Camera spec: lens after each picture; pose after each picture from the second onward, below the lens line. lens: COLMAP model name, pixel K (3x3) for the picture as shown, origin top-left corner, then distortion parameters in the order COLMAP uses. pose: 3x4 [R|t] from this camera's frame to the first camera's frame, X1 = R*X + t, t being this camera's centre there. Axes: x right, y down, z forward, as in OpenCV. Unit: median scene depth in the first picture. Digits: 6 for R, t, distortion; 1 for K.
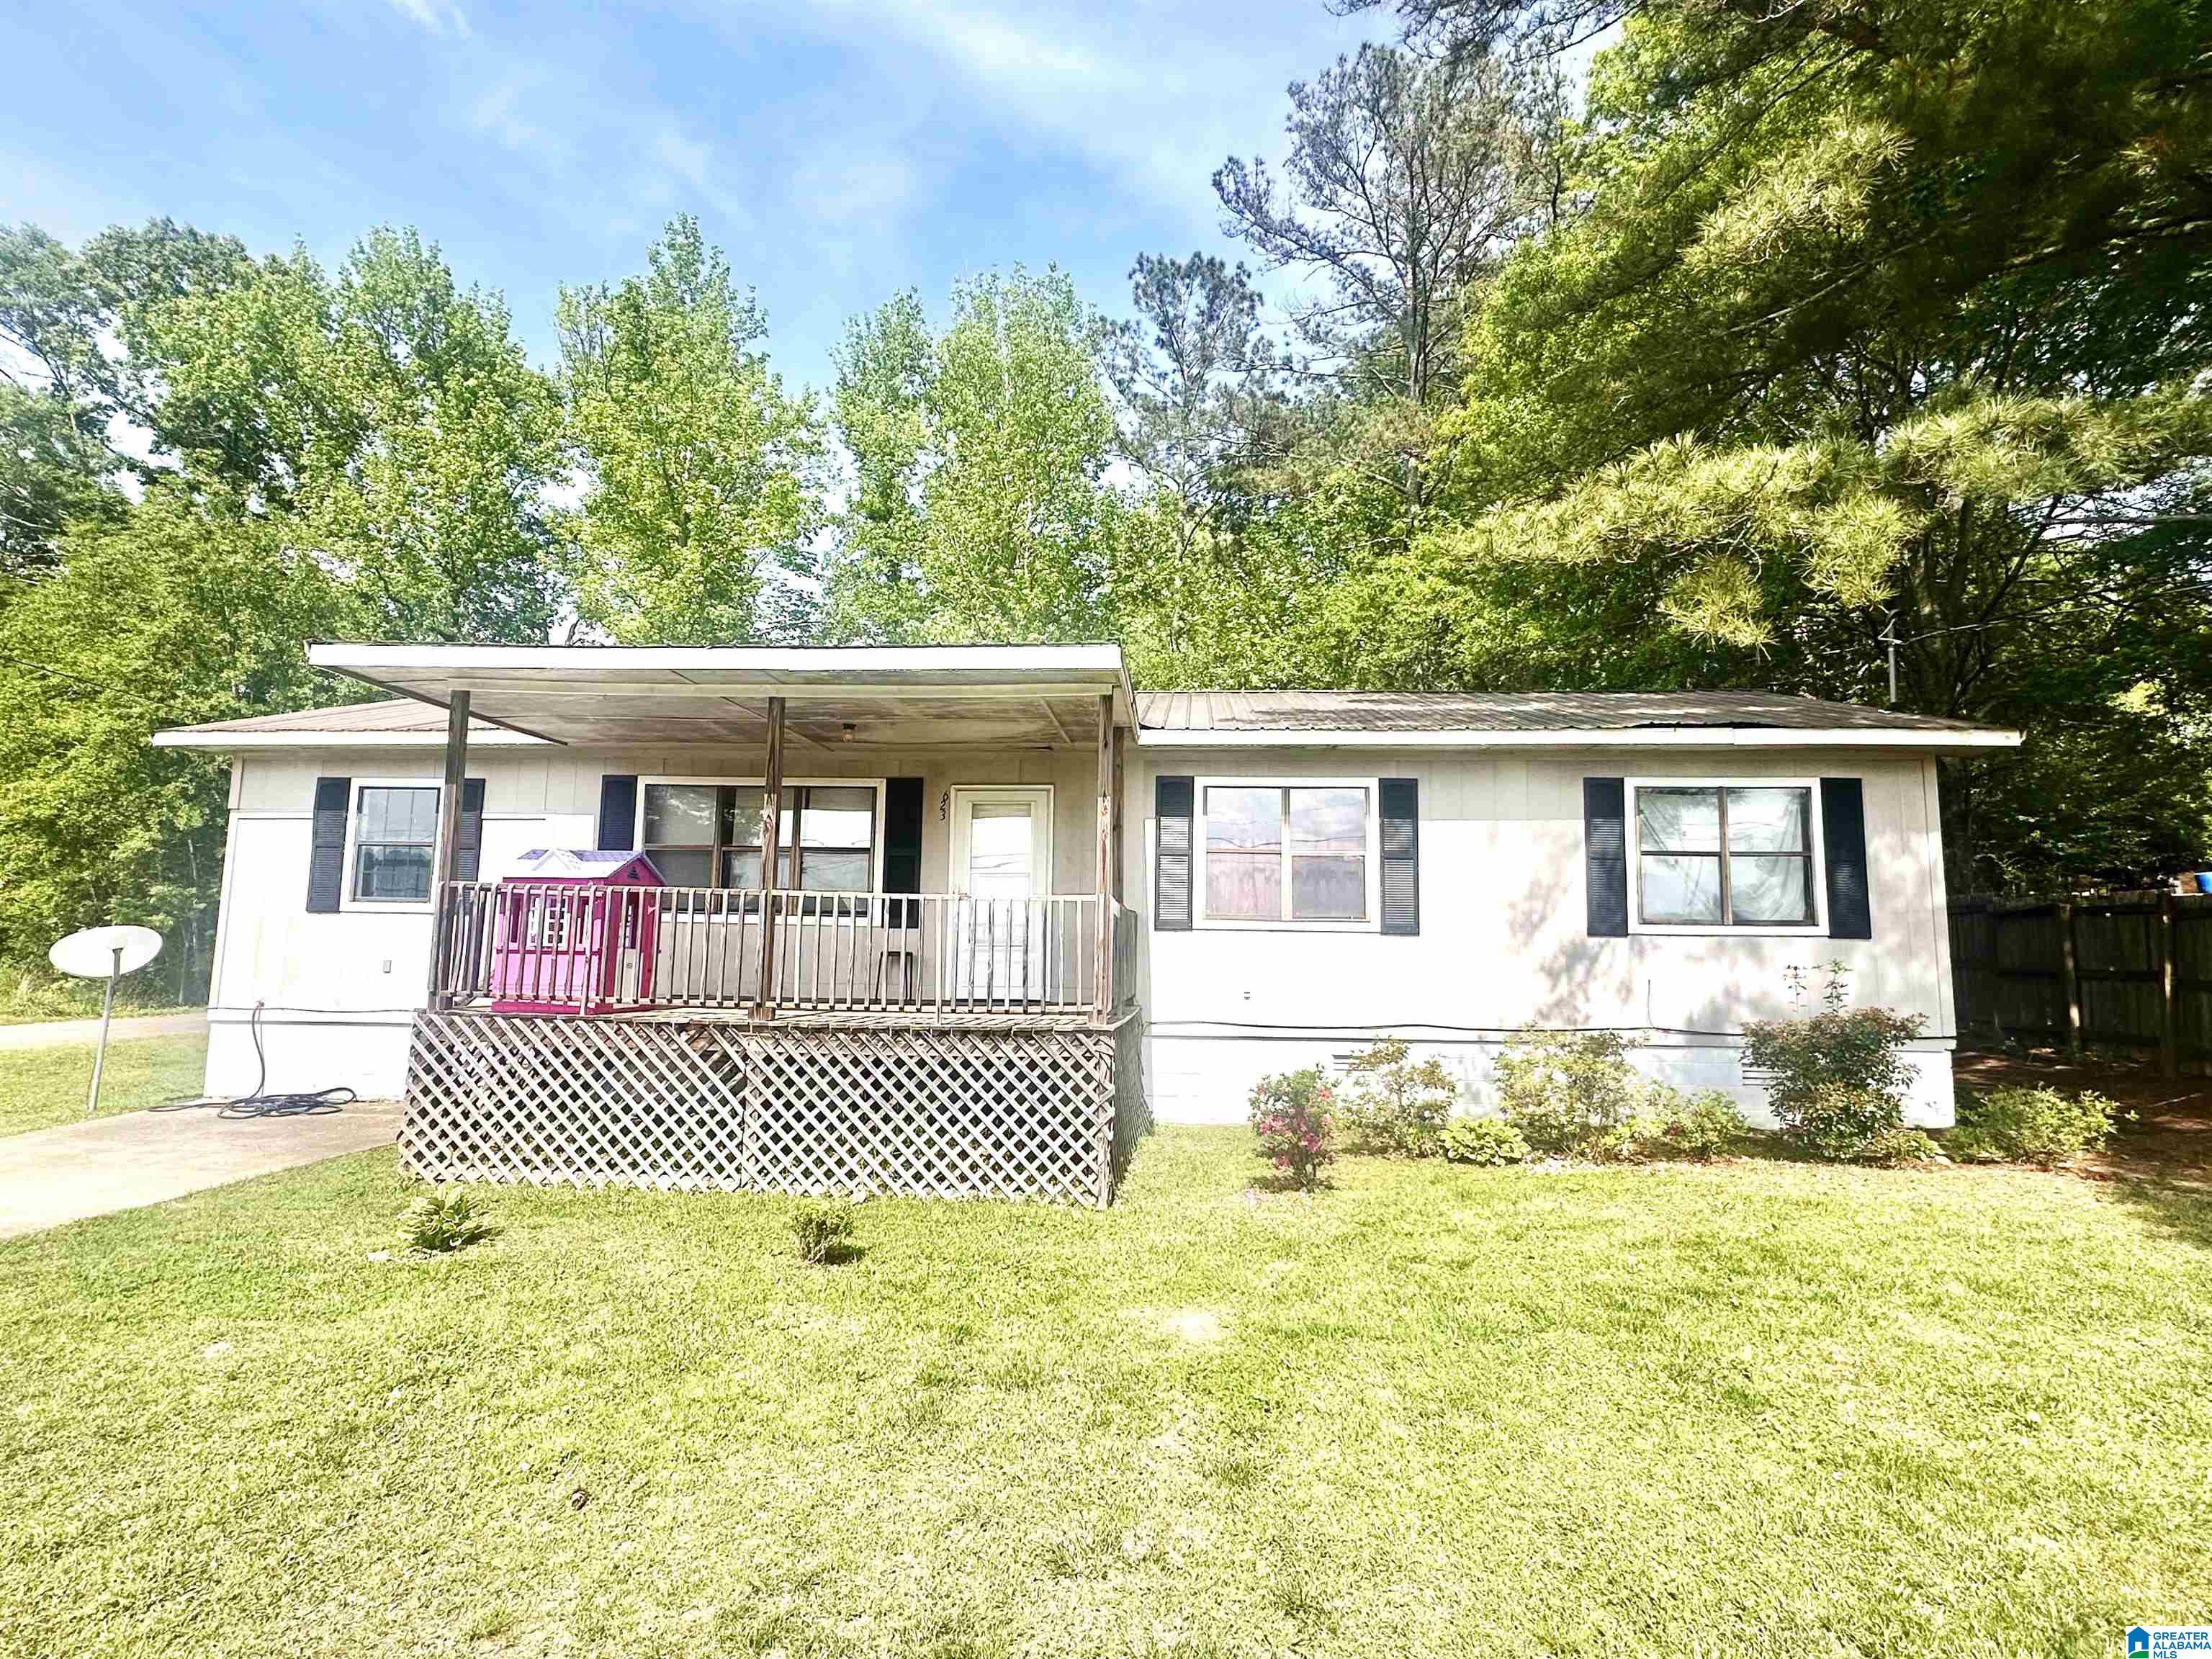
lens RADIAL K [[1102.0, 0, 1103.1], [0, 1102.0, 817.6], [0, 0, 1]] dist [0.004530, -0.000517]
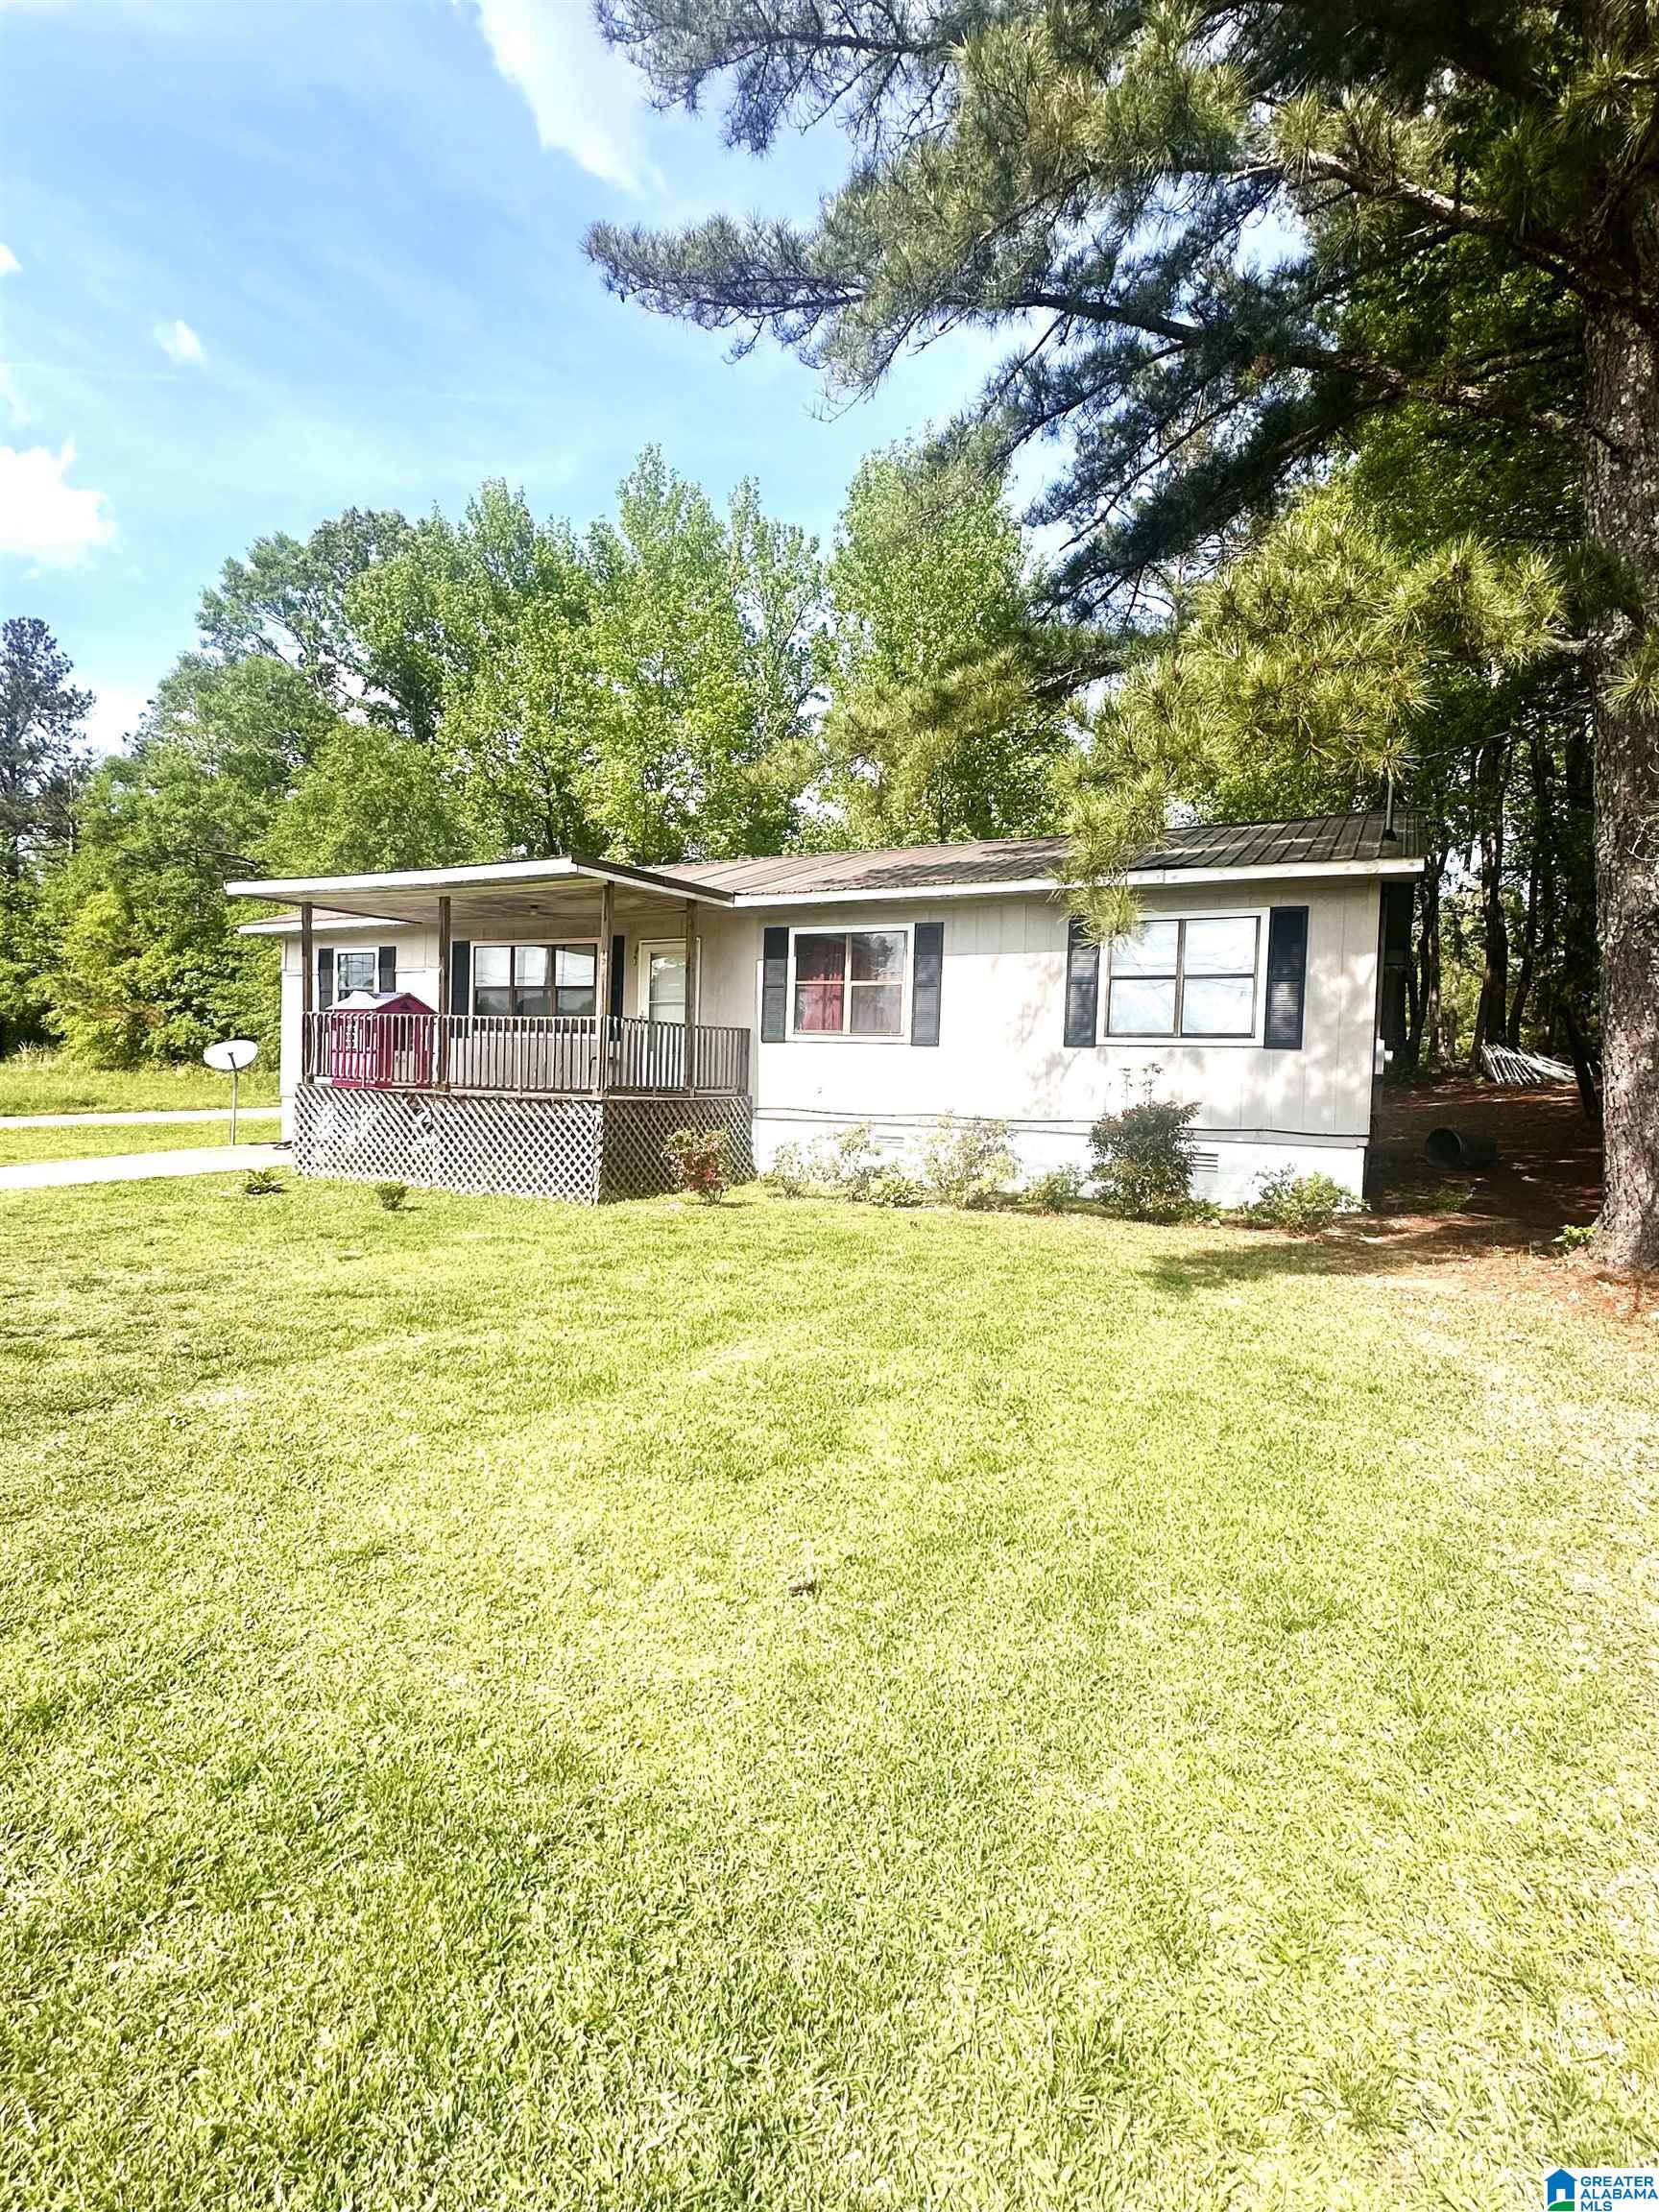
lens RADIAL K [[1102.0, 0, 835.1], [0, 1102.0, 1113.6], [0, 0, 1]] dist [0.004530, -0.000517]
pose [[0.923273, 0.025540, -0.383295, 0.669725], [0.030183, 0.989880, 0.138661, 0.002640], [0.382957, -0.139591, 0.913158, -0.228731]]
